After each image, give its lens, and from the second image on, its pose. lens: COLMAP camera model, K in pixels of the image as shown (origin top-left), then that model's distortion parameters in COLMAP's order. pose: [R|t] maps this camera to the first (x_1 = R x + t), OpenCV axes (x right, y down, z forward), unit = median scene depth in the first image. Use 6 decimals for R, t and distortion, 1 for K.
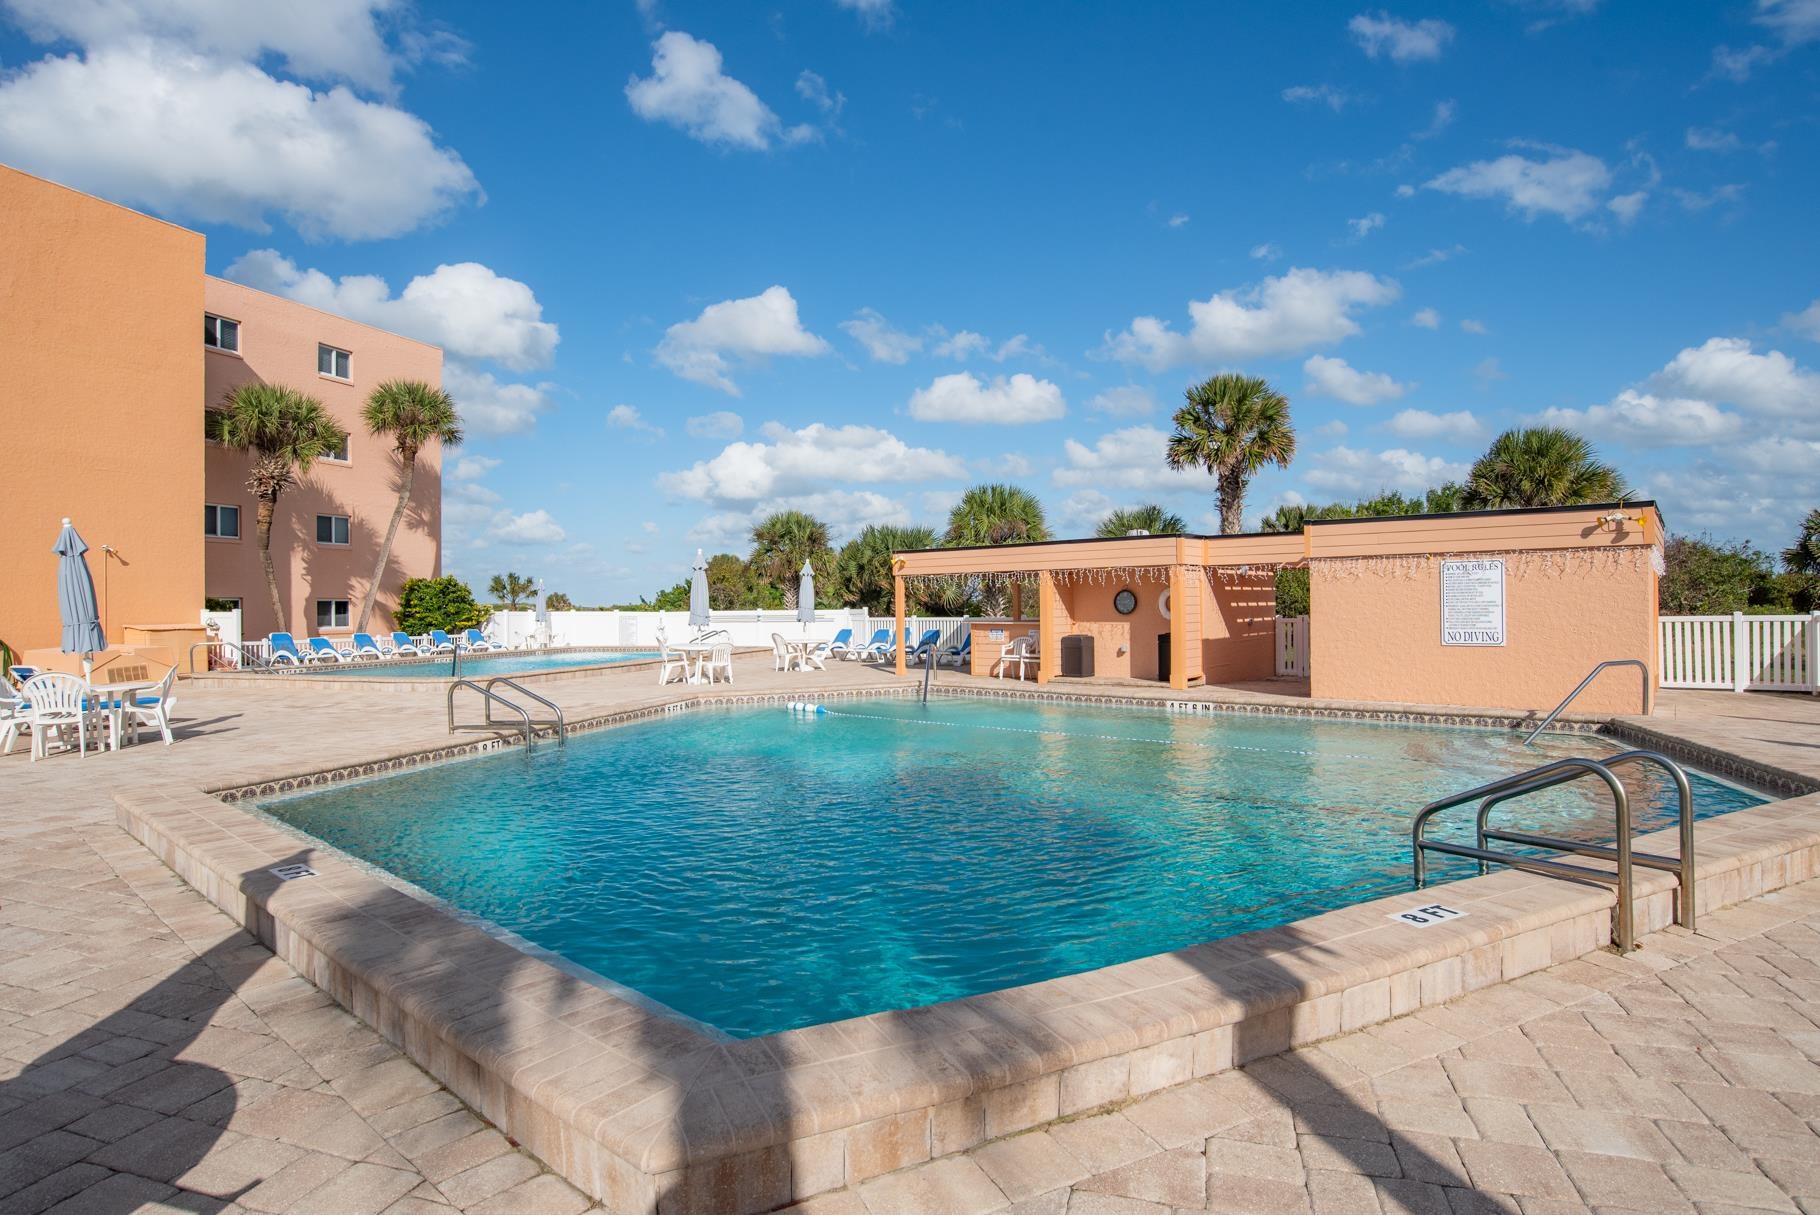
lens RADIAL K [[951.6, 0, 900.5], [0, 951.6, 594.5], [0, 0, 1]] dist [-0.037368, 0.000792]
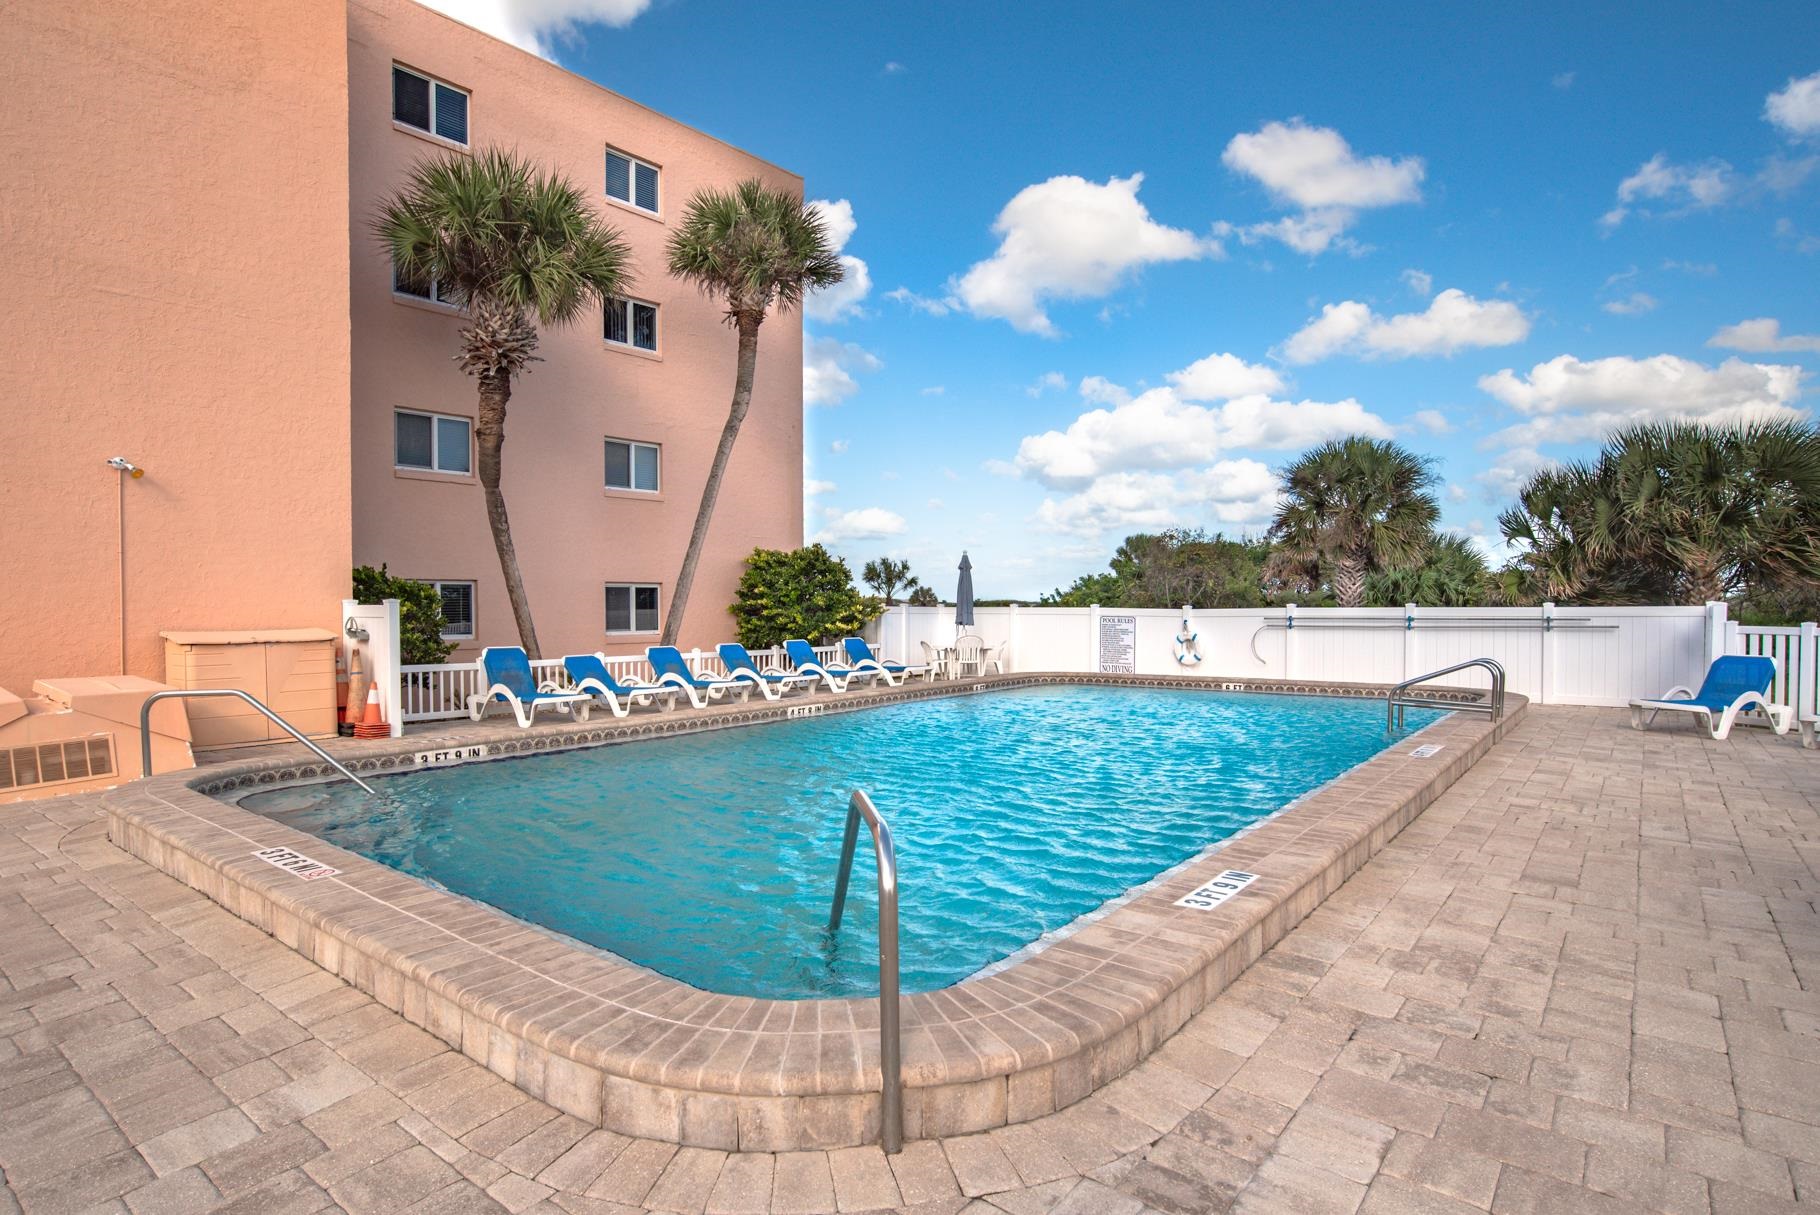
lens RADIAL K [[951.6, 0, 912.9], [0, 951.6, 614.8], [0, 0, 1]] dist [-0.037368, 0.000792]
pose [[0.942625, 0.009147, -0.333728, -0.235034], [-0.000839, 0.999686, 0.025032, 0.009186], [0.333852, -0.023316, 0.942337, 0.486886]]
